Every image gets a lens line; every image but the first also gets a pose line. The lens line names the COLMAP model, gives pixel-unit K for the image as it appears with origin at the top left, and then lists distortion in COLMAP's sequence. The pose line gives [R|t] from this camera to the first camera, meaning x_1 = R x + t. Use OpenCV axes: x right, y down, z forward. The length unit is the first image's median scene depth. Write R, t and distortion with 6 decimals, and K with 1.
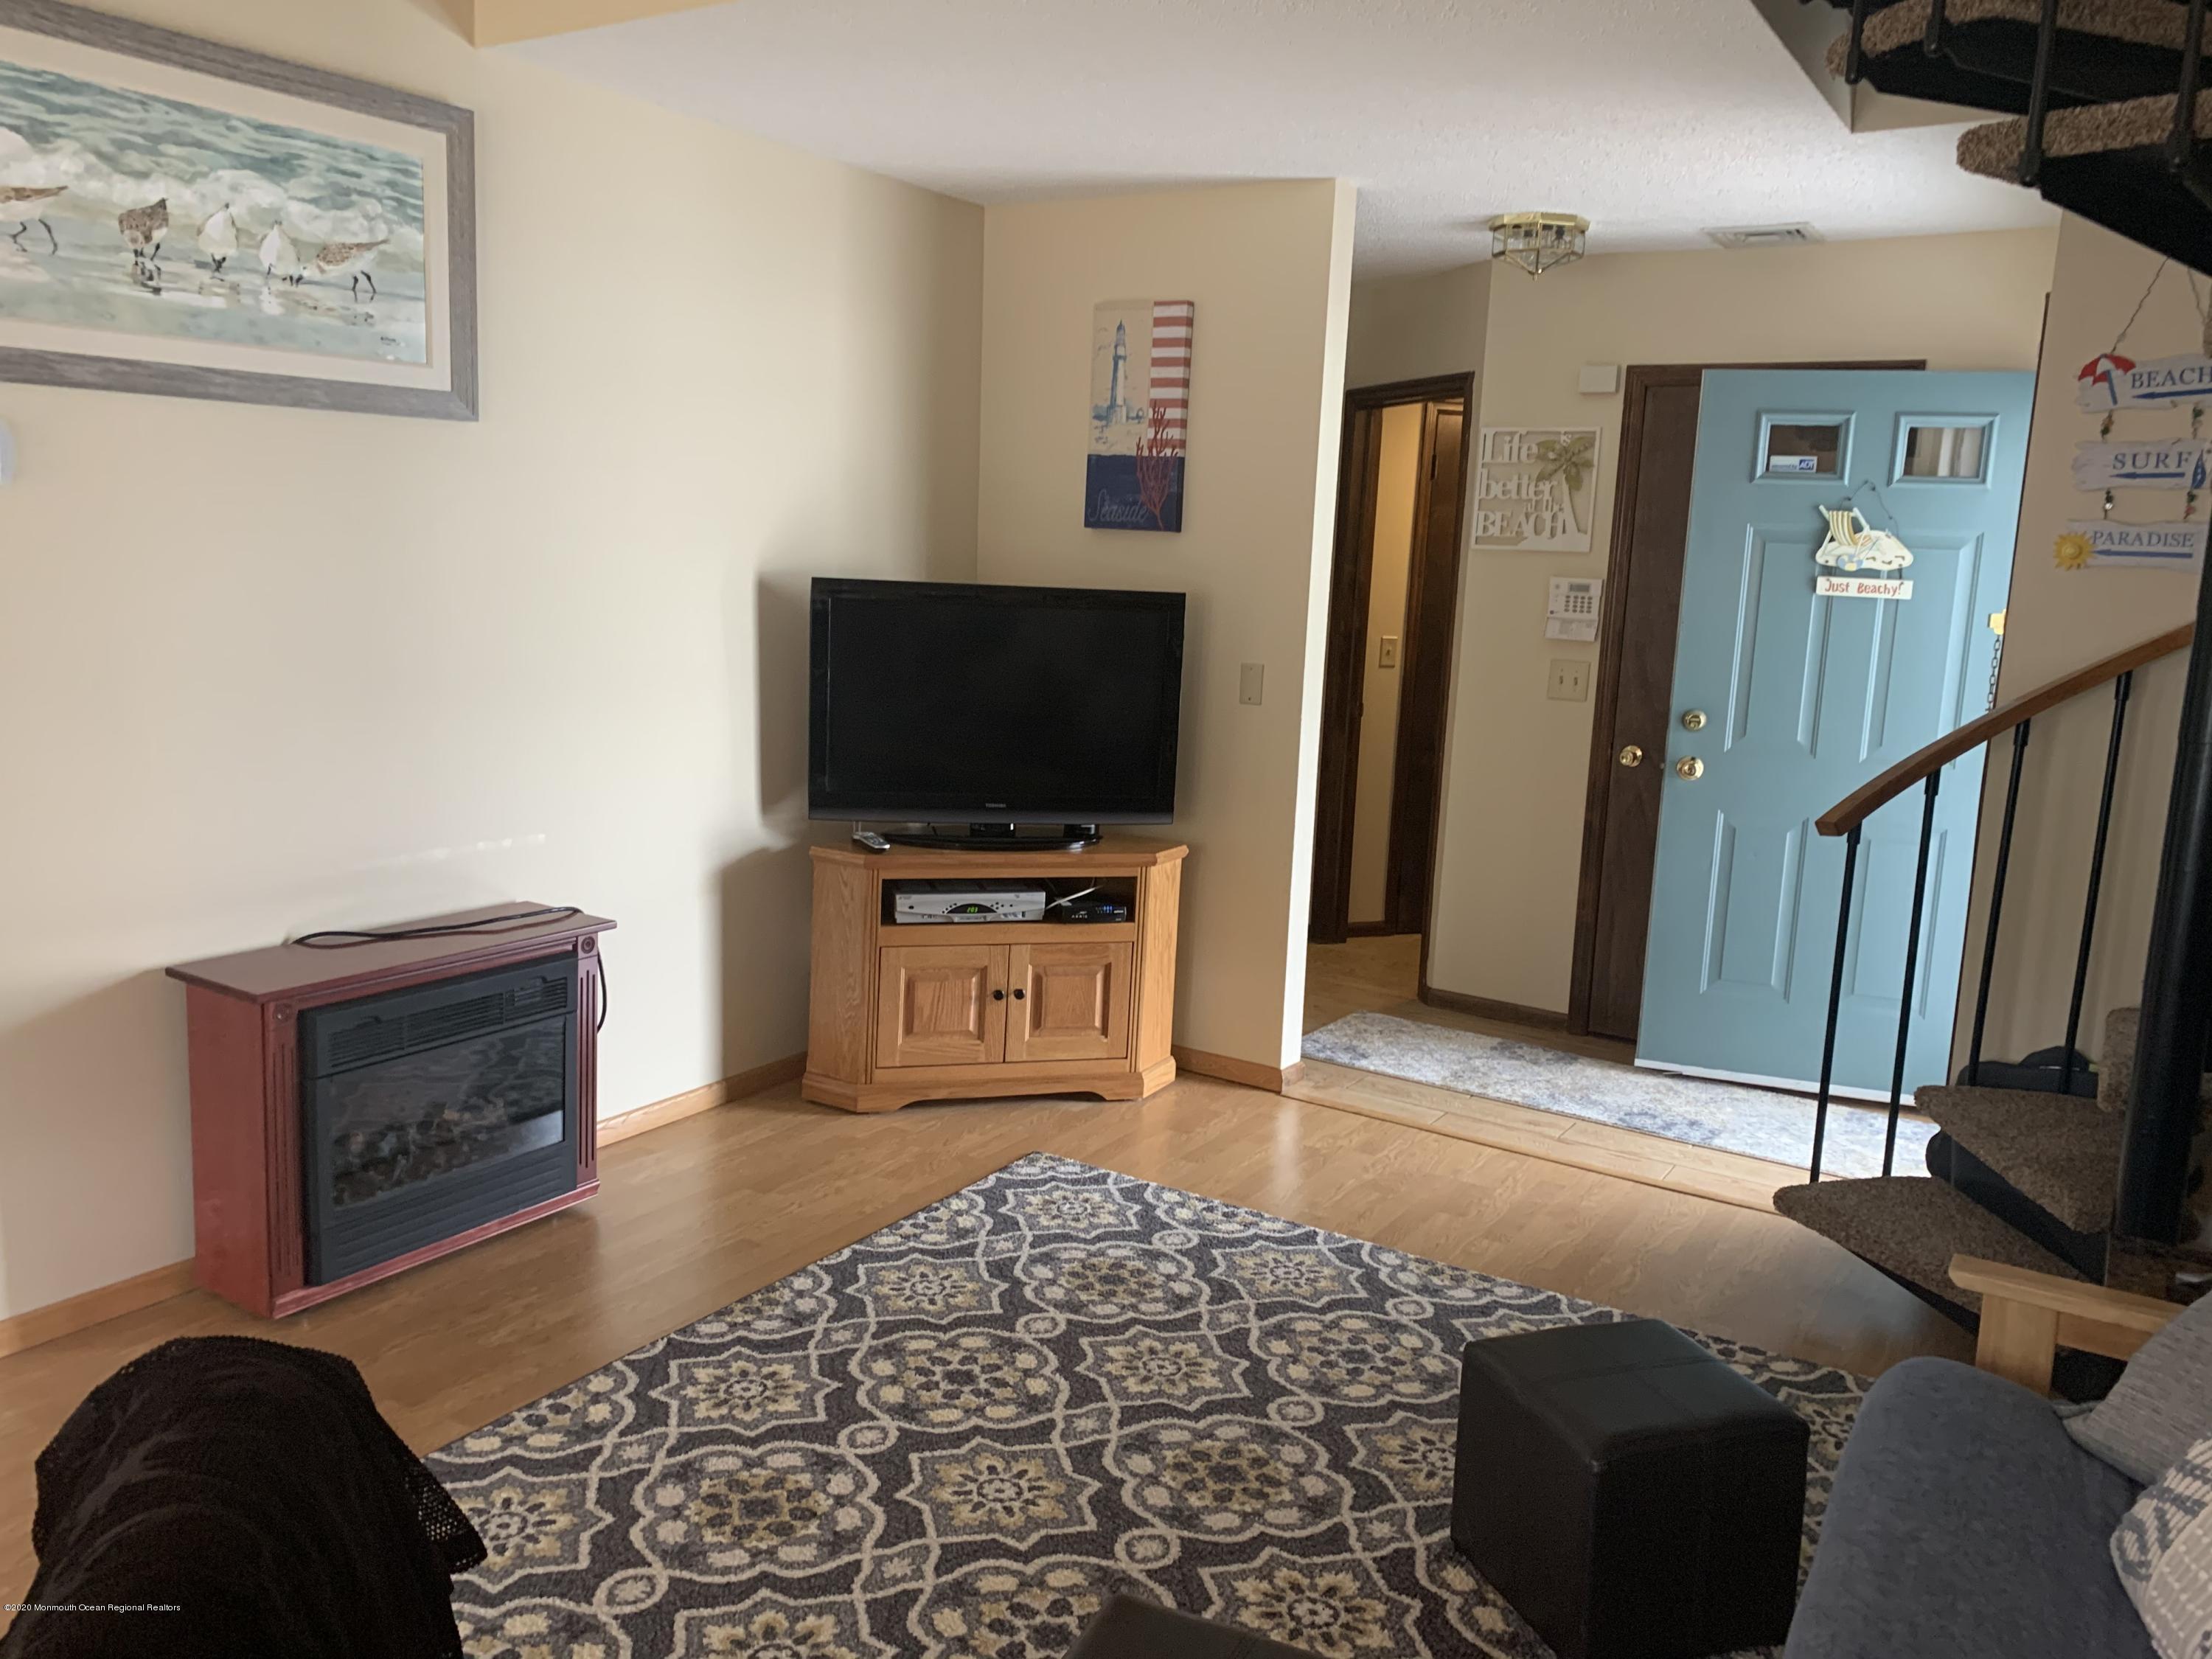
lens RADIAL K [[1684.0, 0, 1102.1], [0, 1684.0, 820.1], [0, 0, 1]] dist [0.060826, -0.067249]
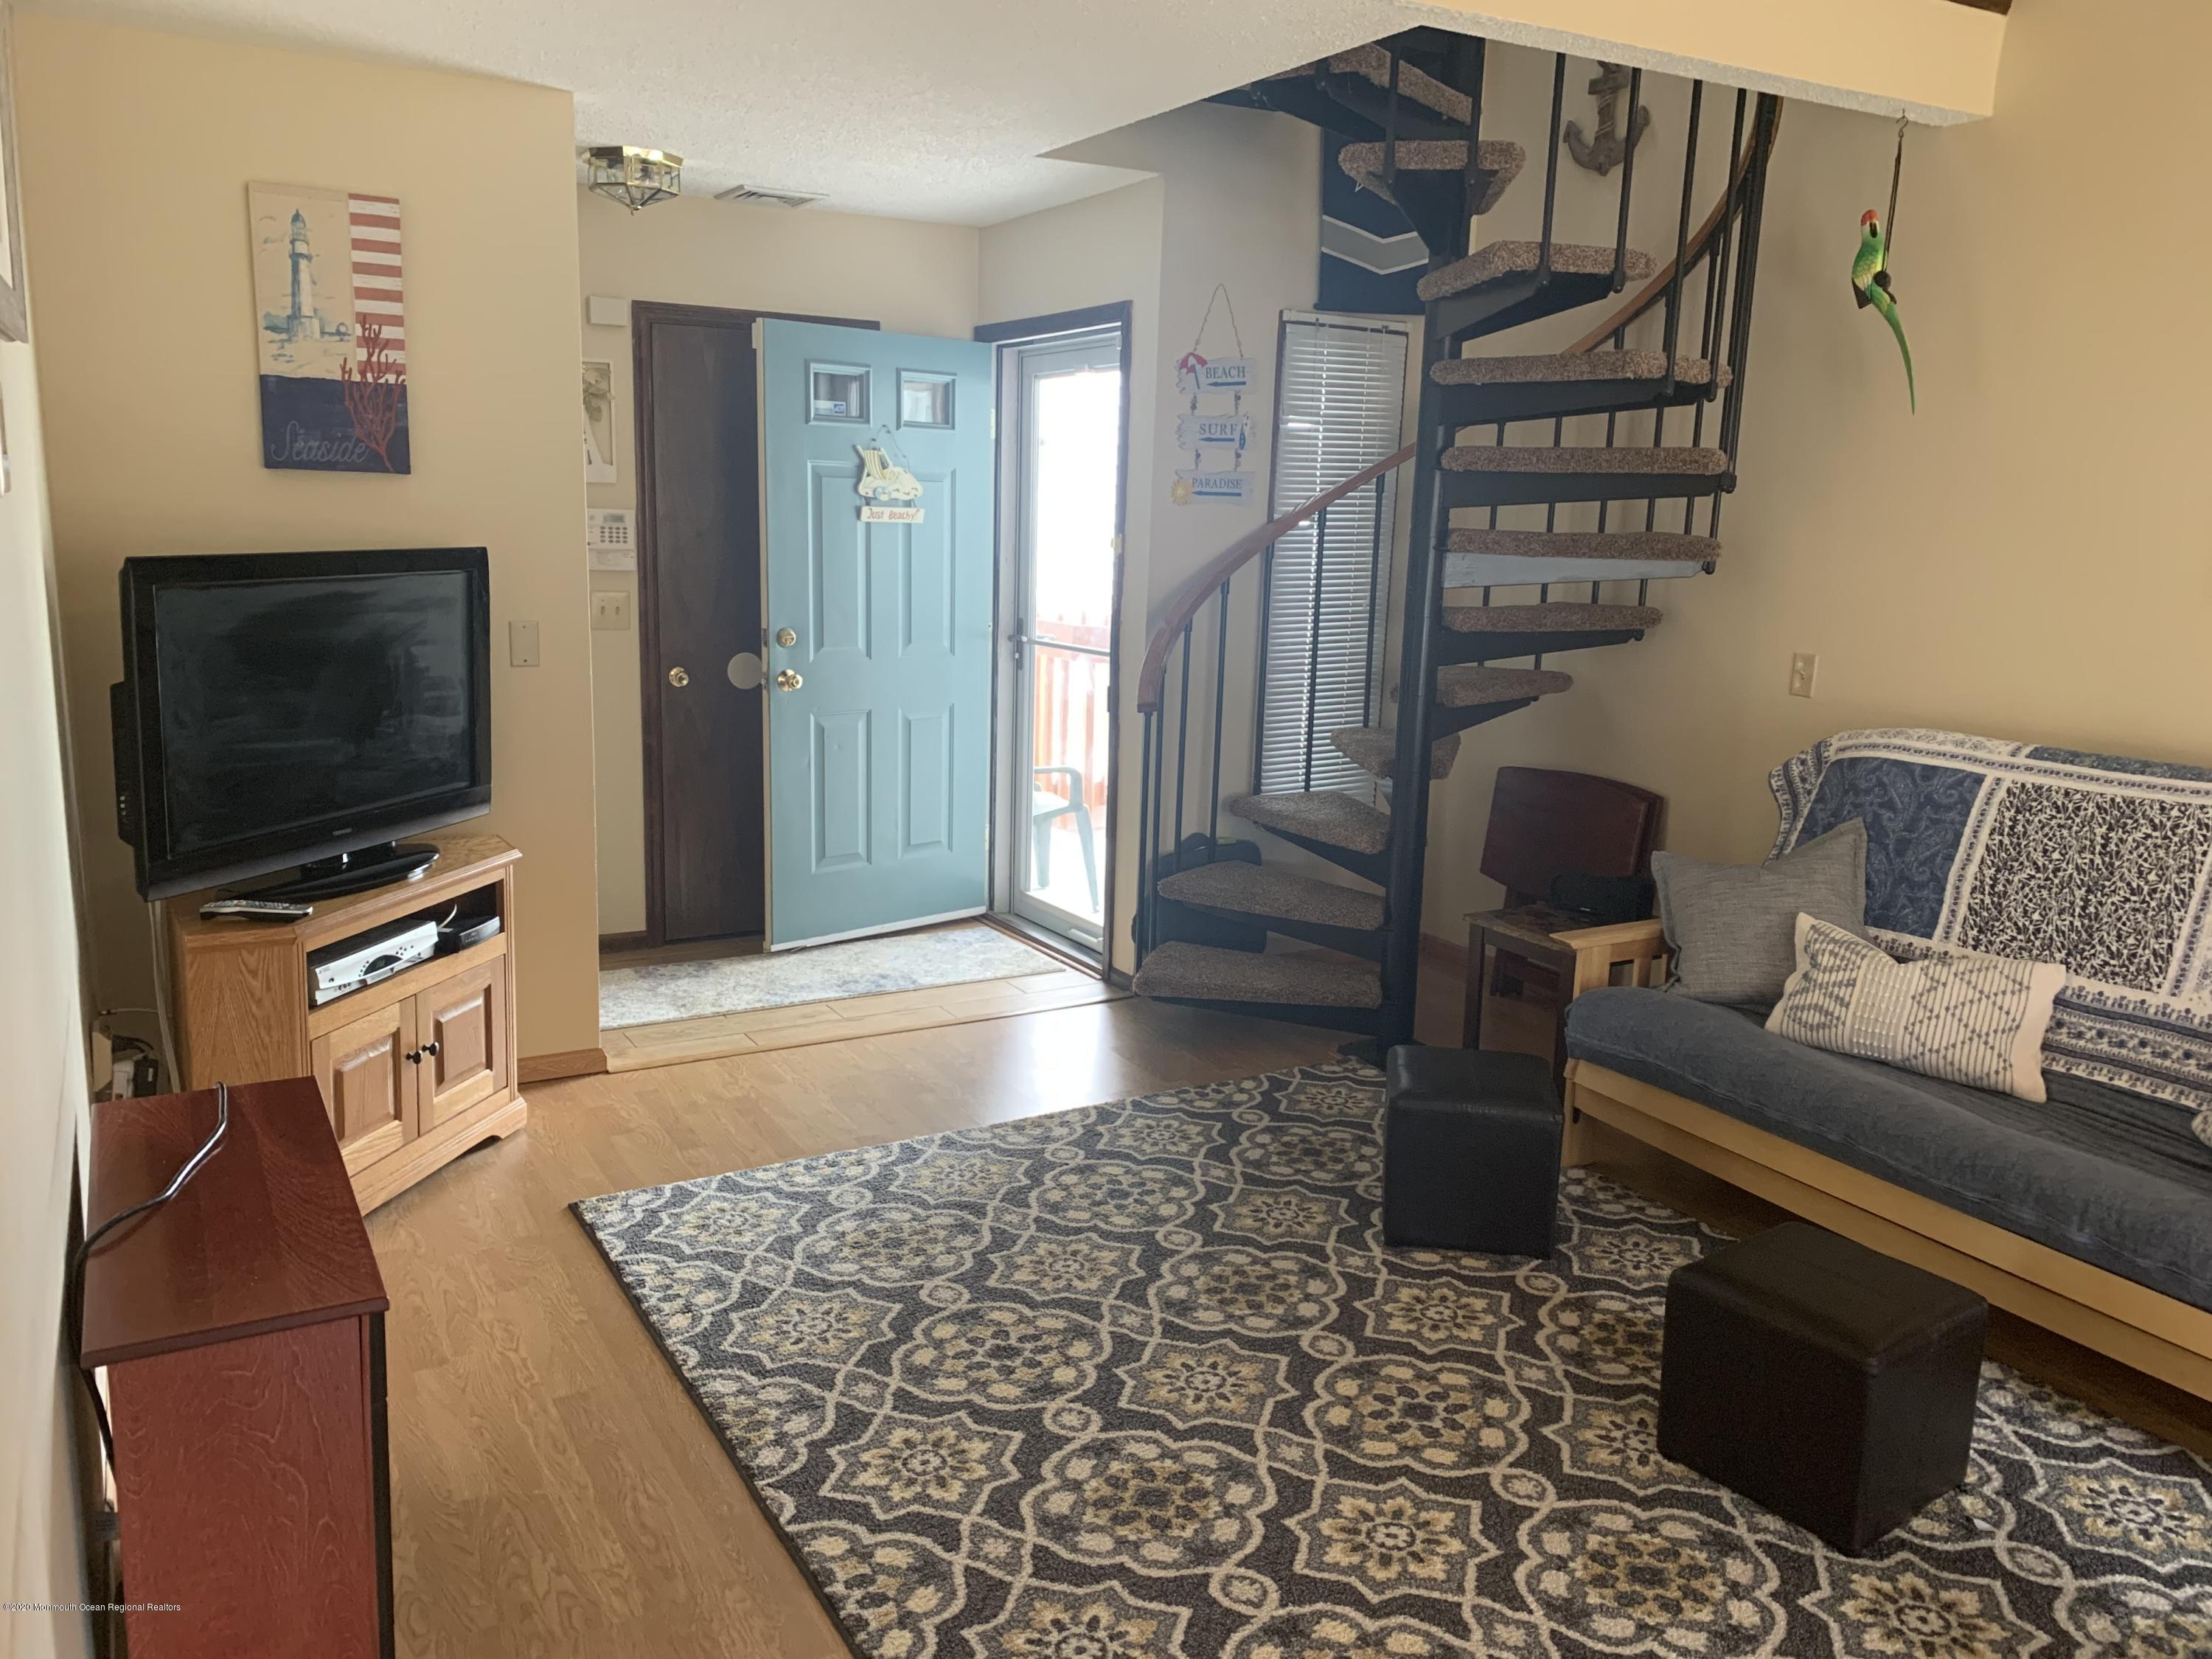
lens RADIAL K [[1684.0, 0, 1104.0], [0, 1684.0, 837.1], [0, 0, 1]] dist [0.060826, -0.067249]
pose [[0.463722, -0.204441, 0.862070, -0.589423], [0.133950, 0.978006, 0.159882, -0.086367], [-0.875796, 0.041333, 0.480908, 0.304725]]
